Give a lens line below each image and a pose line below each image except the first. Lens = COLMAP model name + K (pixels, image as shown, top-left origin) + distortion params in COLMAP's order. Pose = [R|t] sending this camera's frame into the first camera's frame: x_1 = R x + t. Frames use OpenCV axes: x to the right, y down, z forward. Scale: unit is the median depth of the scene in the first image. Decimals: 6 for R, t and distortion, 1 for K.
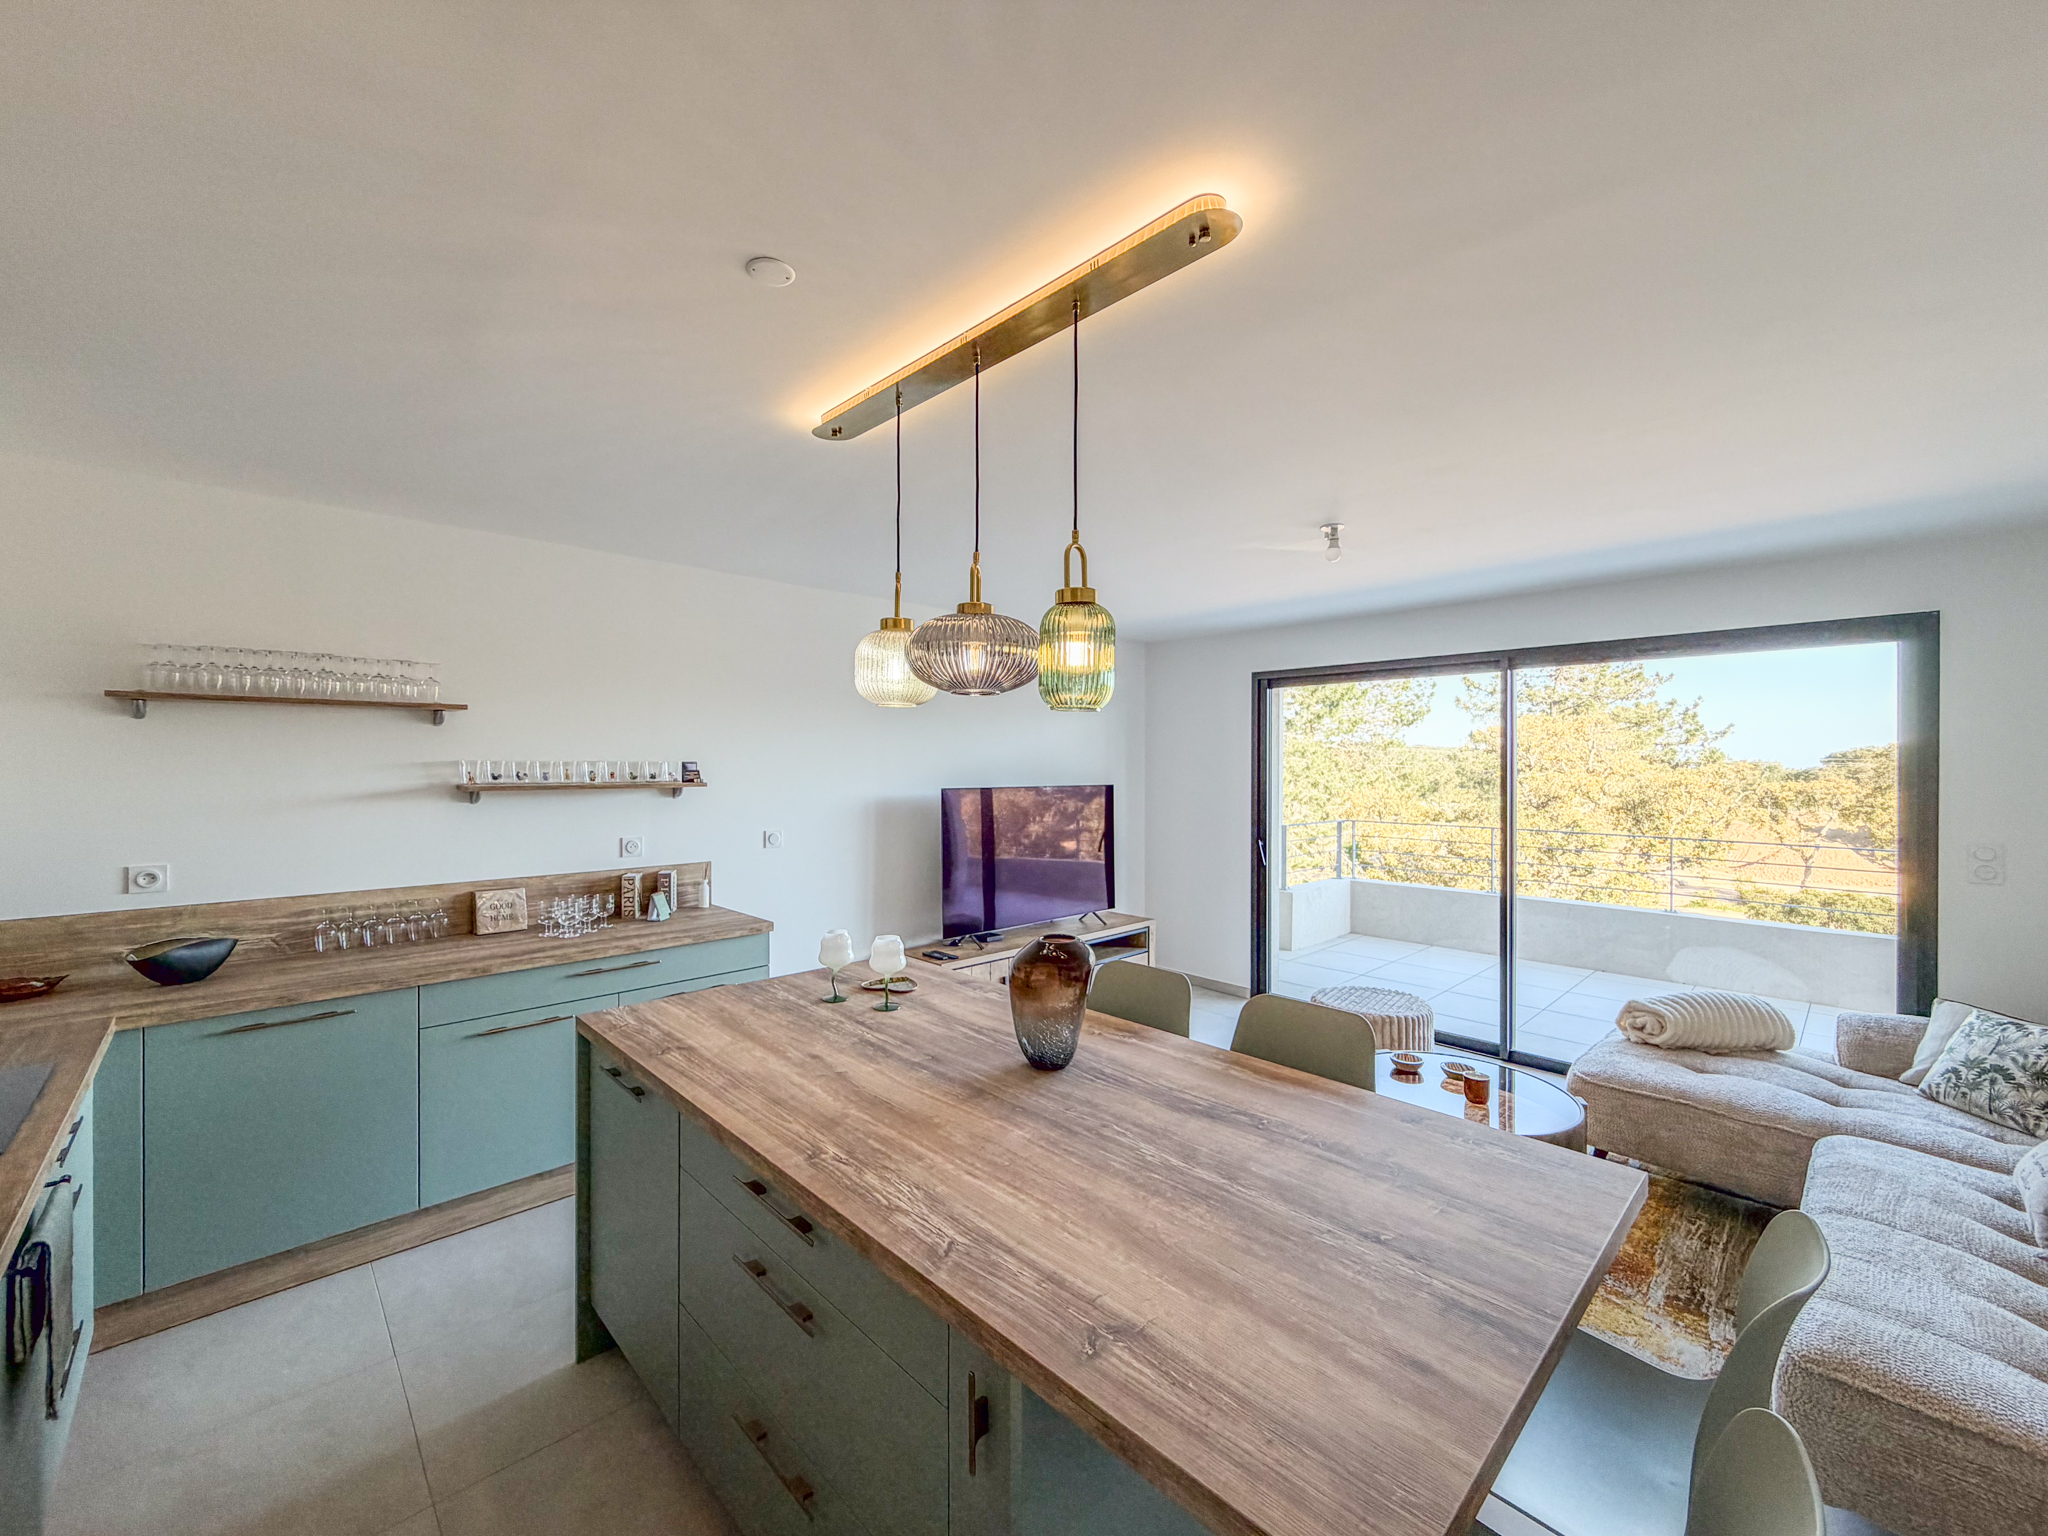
lens RADIAL K [[815.5, 0, 1015.9], [0, 815.5, 764.7], [0, 0, 1]] dist [-0.001171, -0.000046]
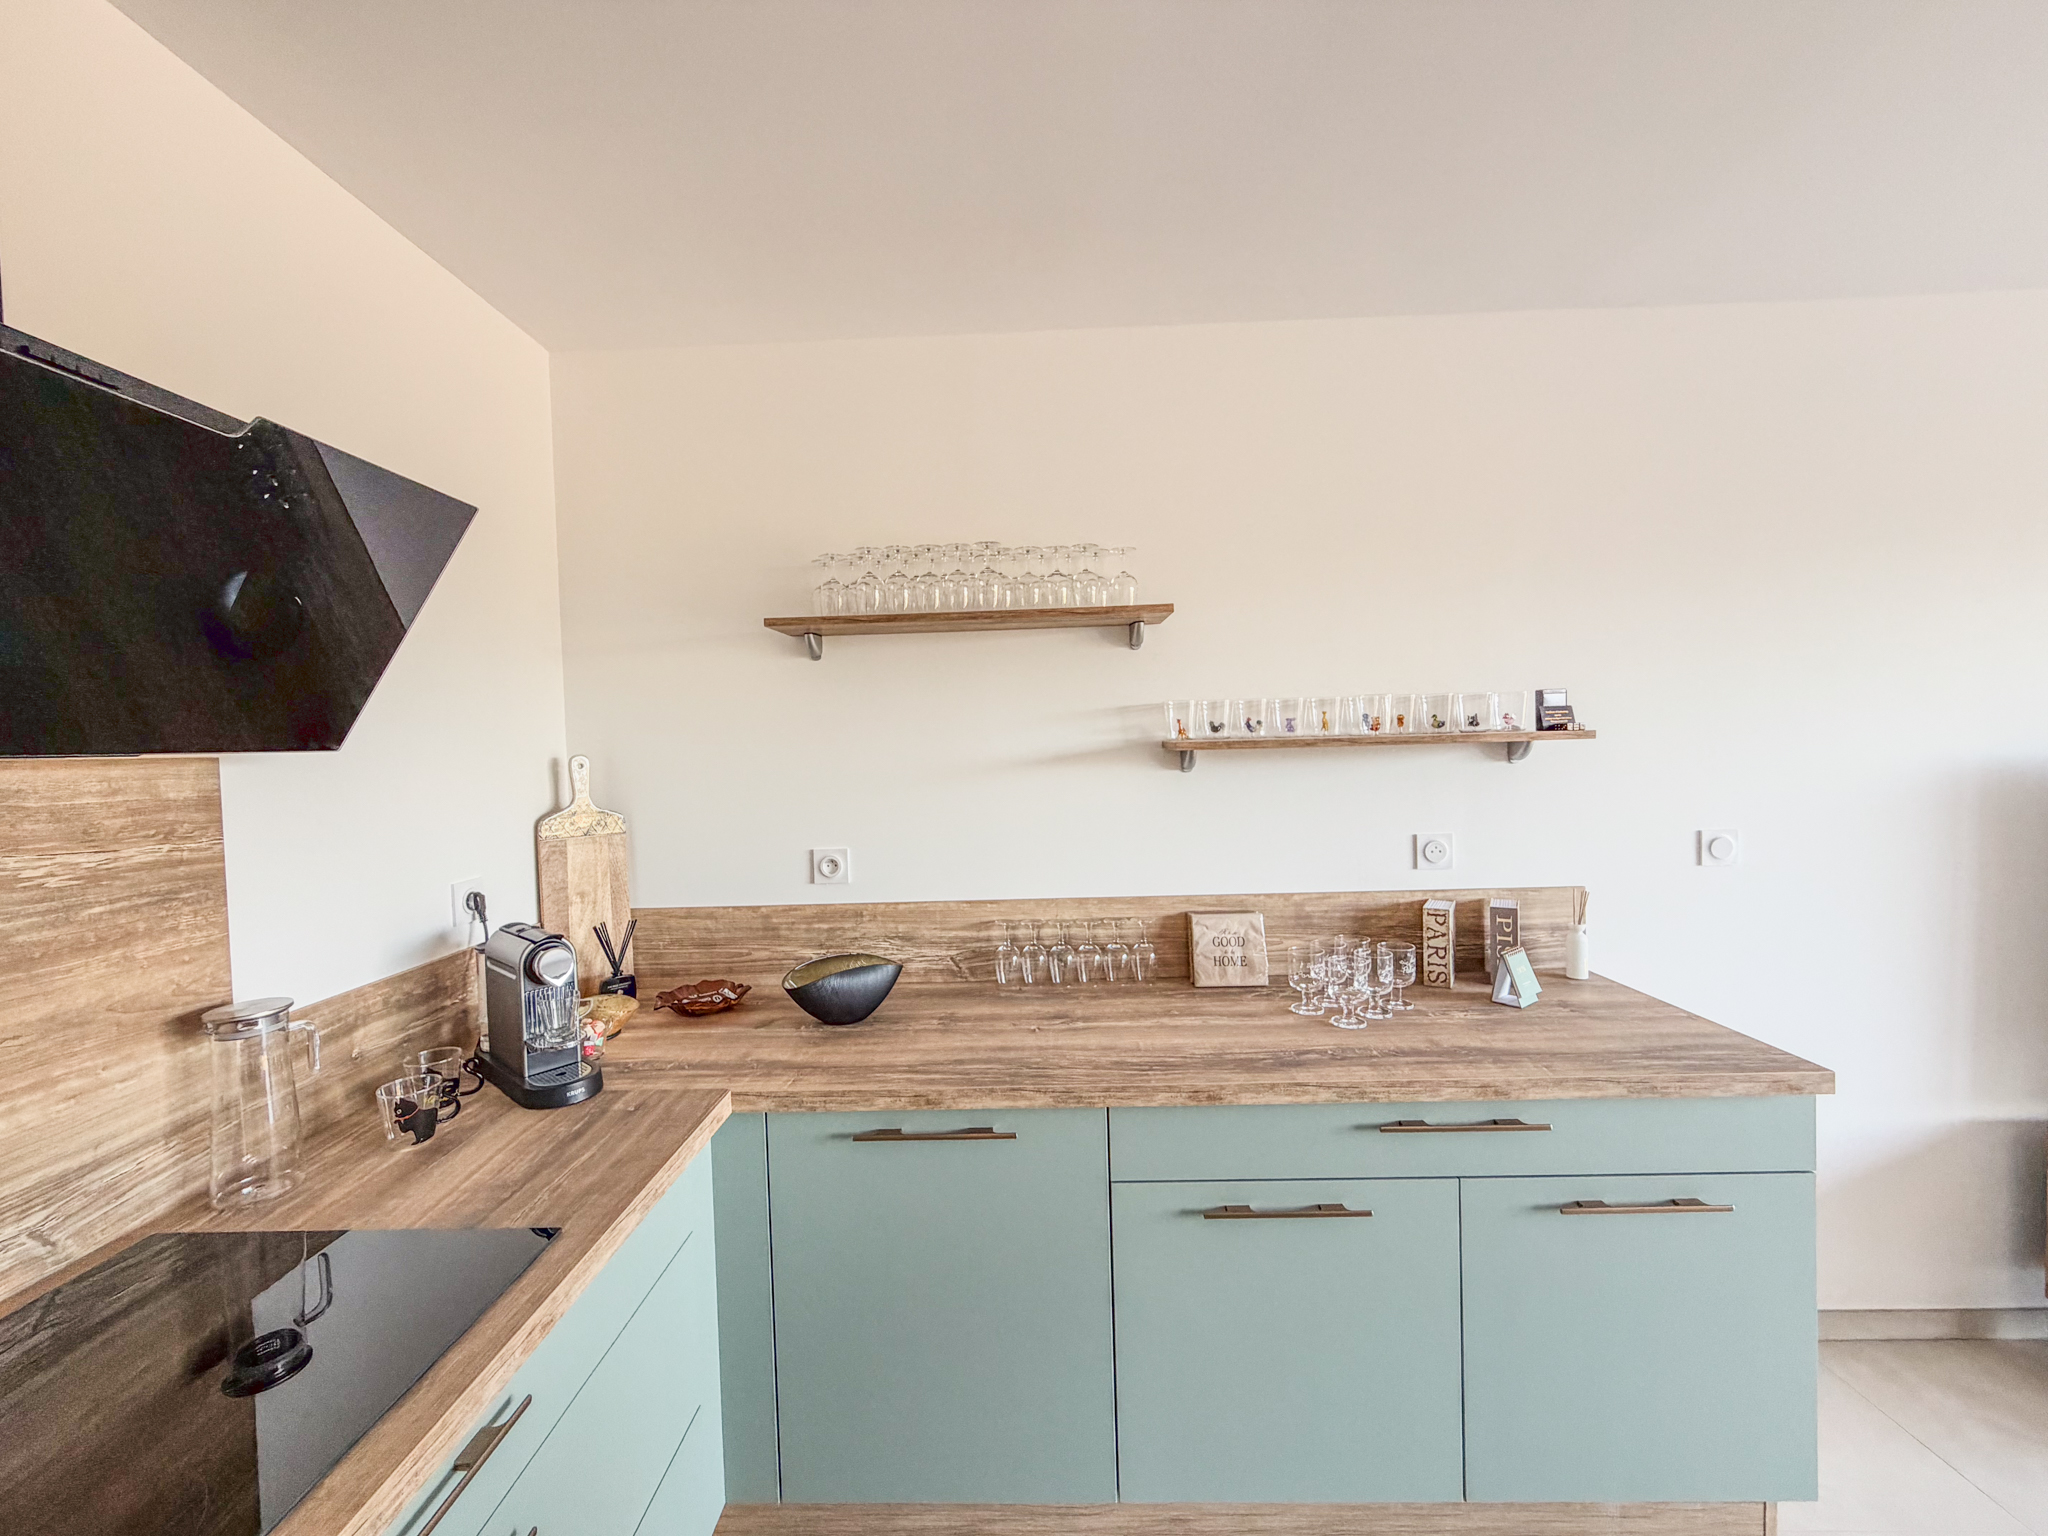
lens RADIAL K [[815.5, 0, 1015.9], [0, 815.5, 764.7], [0, 0, 1]] dist [-0.001171, -0.000046]
pose [[0.703547, -0.001476, -0.710647, -0.338115], [0.028743, 0.999239, 0.026381, 0.024320], [0.710067, -0.038987, 0.703054, 0.506406]]
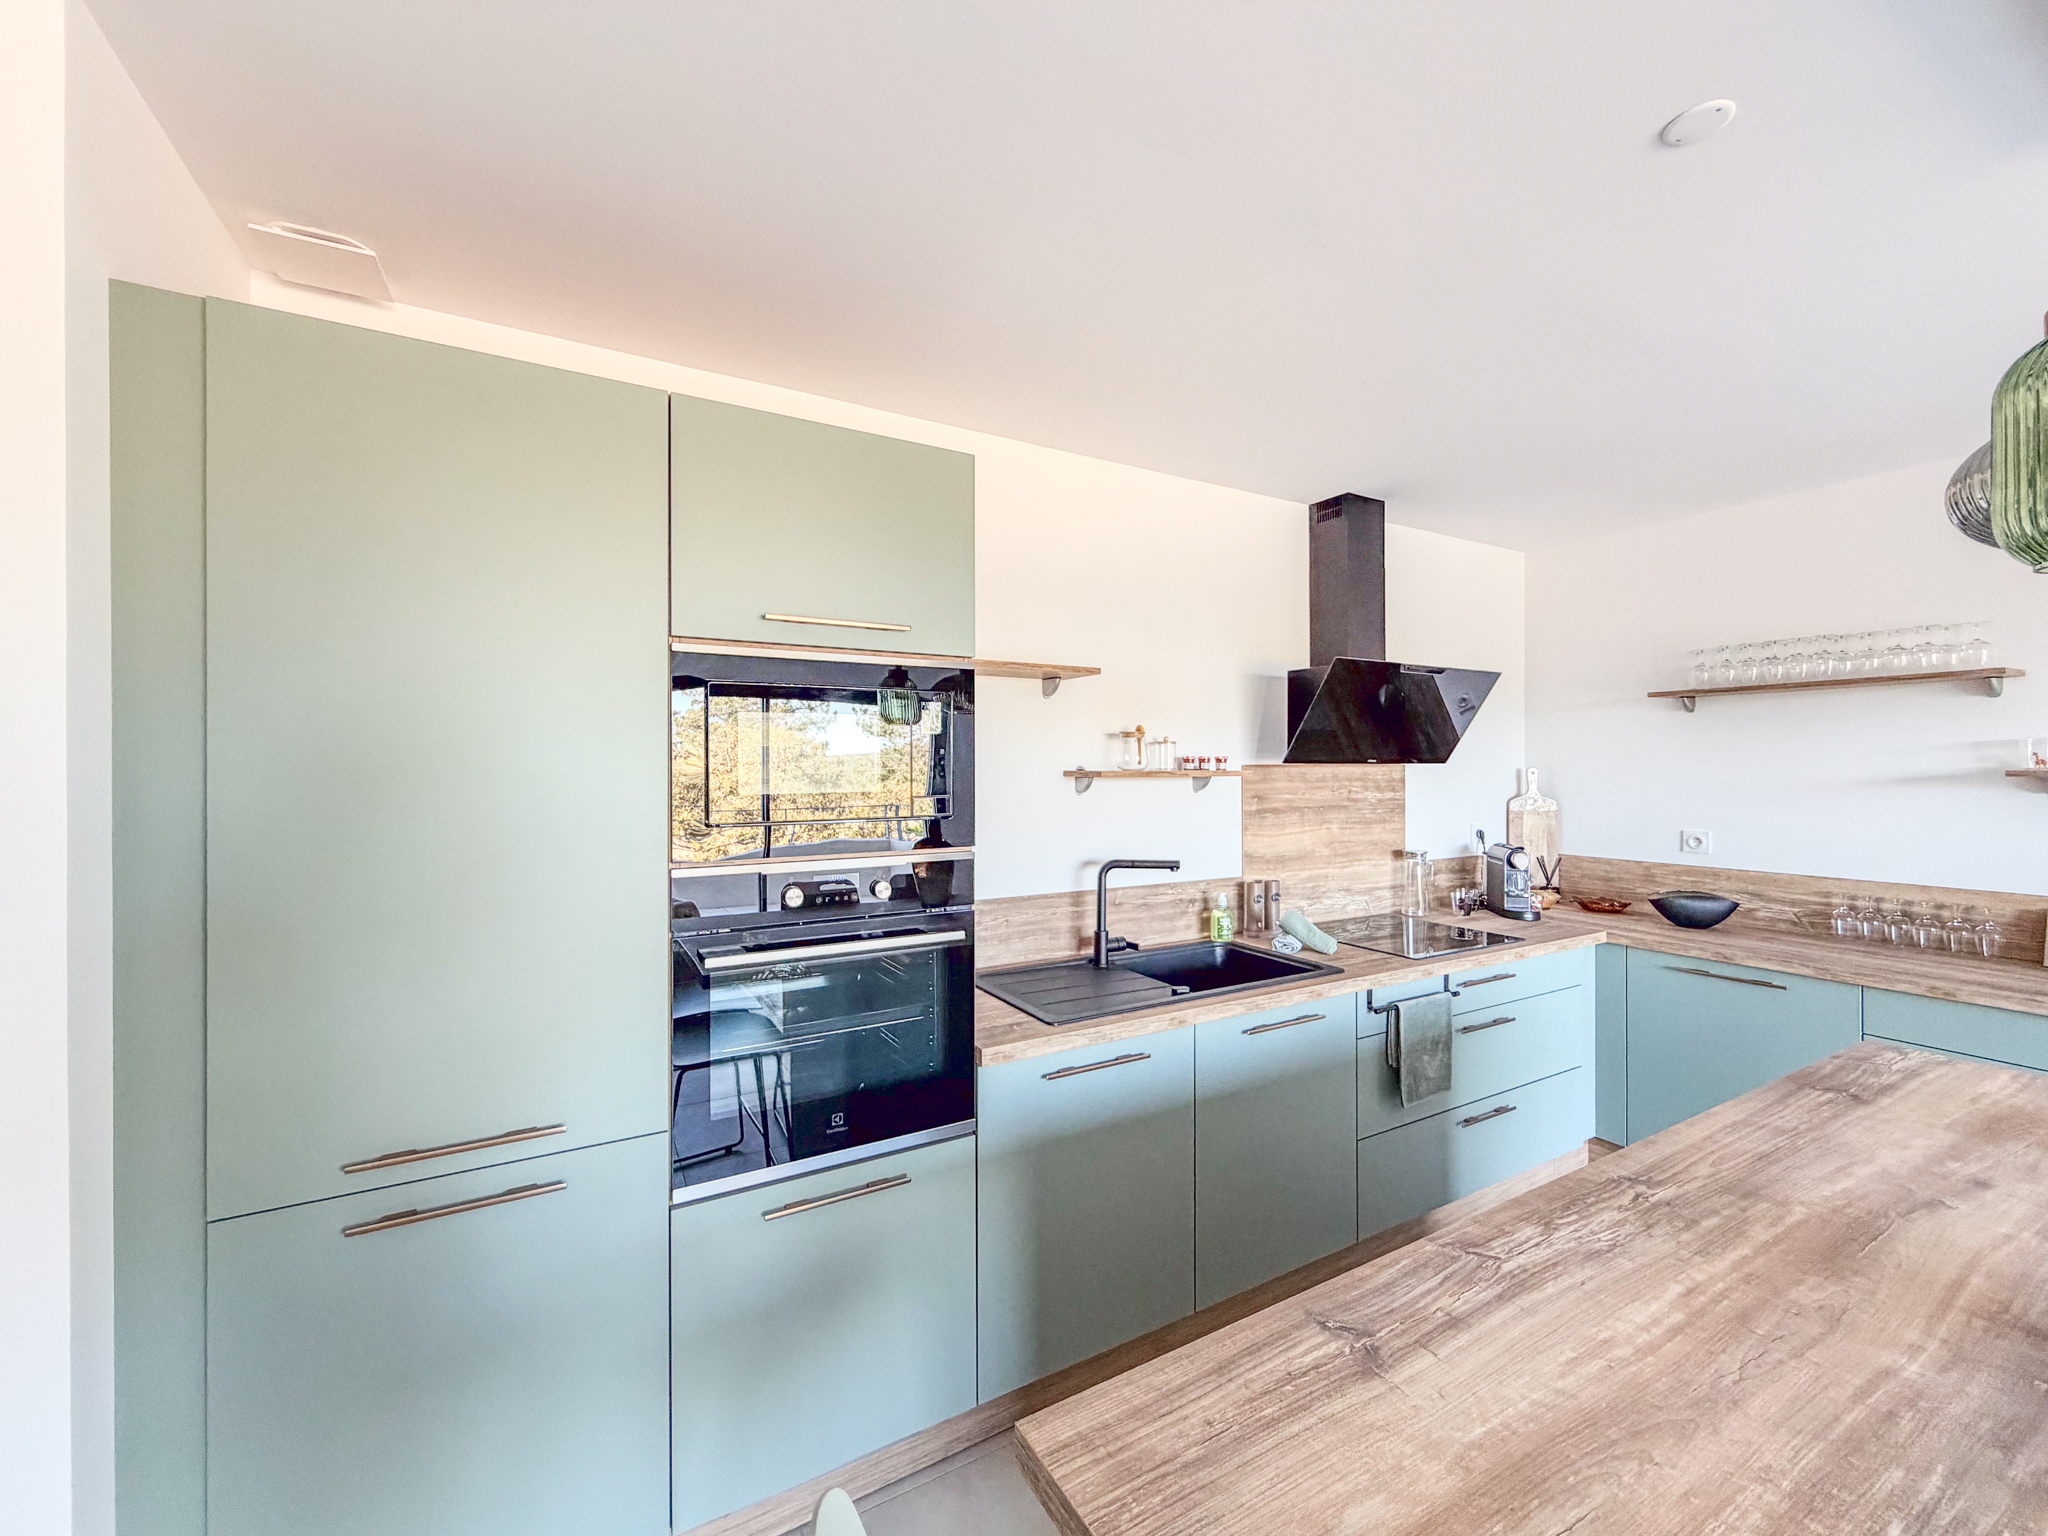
lens RADIAL K [[815.5, 0, 1015.9], [0, 815.5, 764.7], [0, 0, 1]] dist [-0.001171, -0.000046]
pose [[-0.251777, -0.003495, -0.967779, 0.337053], [-0.000072, 0.999994, -0.003593, 0.024326], [0.967785, -0.000835, -0.251776, 0.273338]]
